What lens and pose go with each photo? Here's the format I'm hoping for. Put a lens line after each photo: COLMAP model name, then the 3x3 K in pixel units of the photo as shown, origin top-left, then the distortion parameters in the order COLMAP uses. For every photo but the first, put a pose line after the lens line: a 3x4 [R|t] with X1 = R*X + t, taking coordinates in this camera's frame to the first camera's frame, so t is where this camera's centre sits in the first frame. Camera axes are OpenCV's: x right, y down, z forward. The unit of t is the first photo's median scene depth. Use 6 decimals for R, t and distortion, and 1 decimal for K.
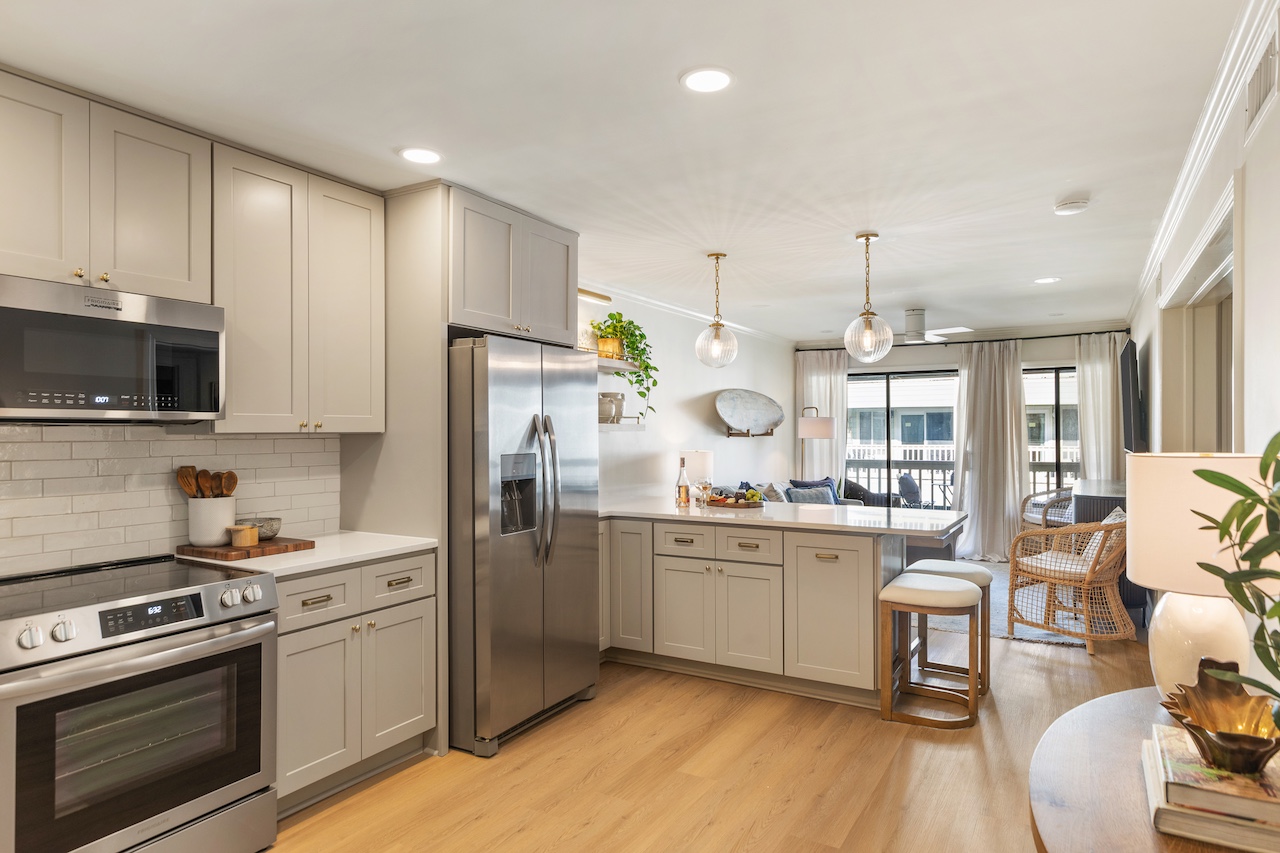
lens RADIAL K [[768.7, 0, 628.9], [0, 768.7, 433.5], [0, 0, 1]] dist [-0.002768, -0.002162]
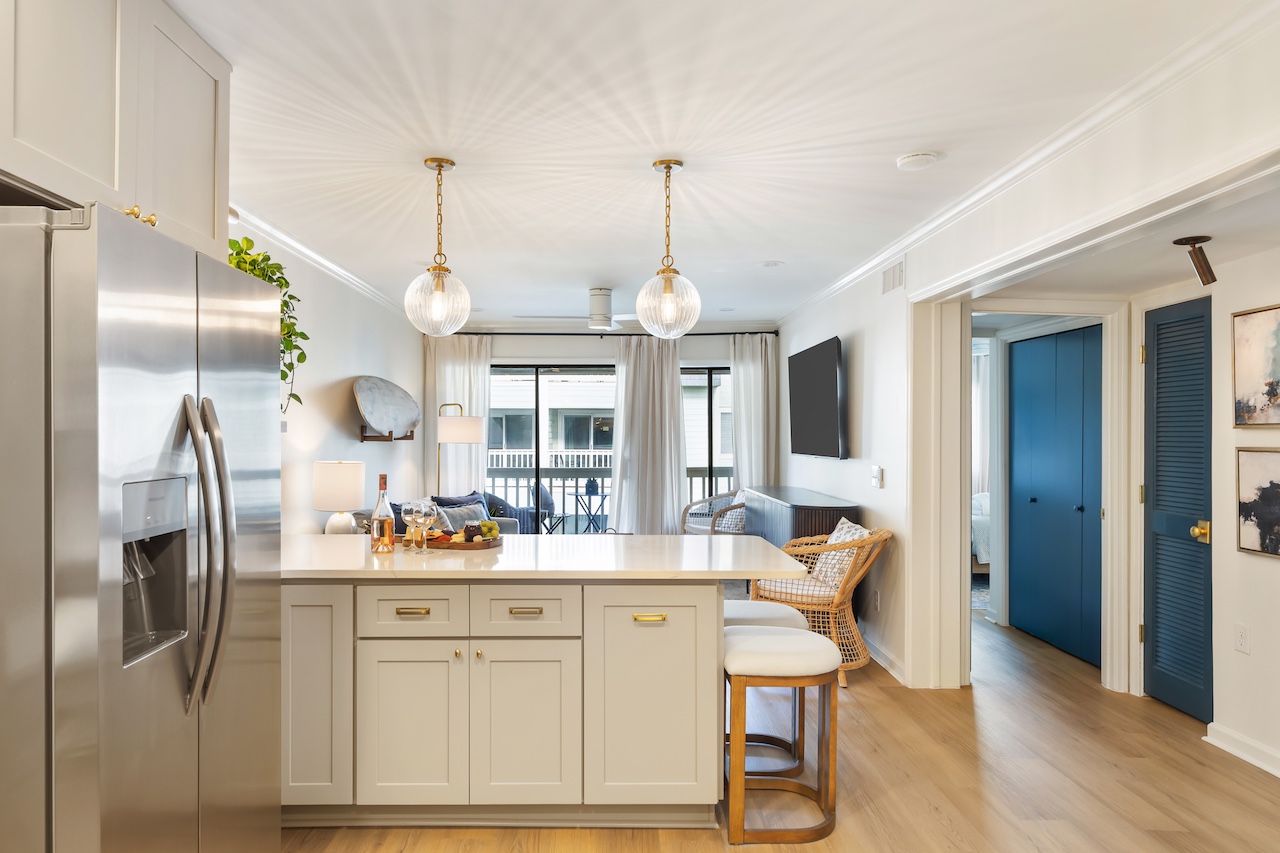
lens RADIAL K [[835.0, 0, 621.3], [0, 835.0, 435.3], [0, 0, 1]] dist [-0.002404, -0.005899]
pose [[0.853293, 0.003712, 0.521418, -0.104391], [-0.002495, 0.999992, -0.003036, 0.000742], [-0.521426, 0.001289, 0.853296, 0.271690]]
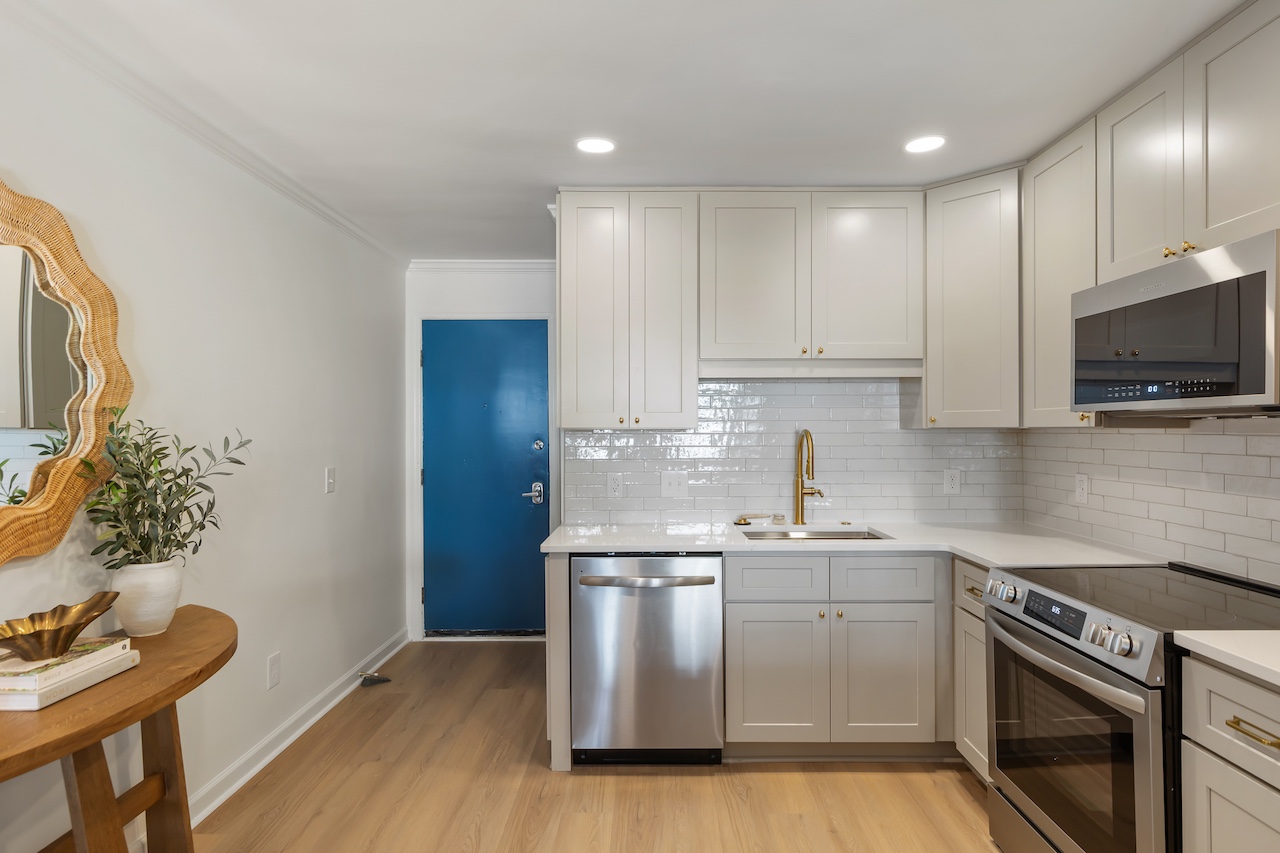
lens RADIAL K [[704.6, 0, 641.5], [0, 704.6, 427.5], [0, 0, 1]] dist [-0.002455, -0.001341]
pose [[-0.866062, 0.006109, -0.499899, 0.112943], [0.007623, 0.999970, -0.000987, -0.001021], [0.499878, -0.004666, -0.866083, 0.623849]]
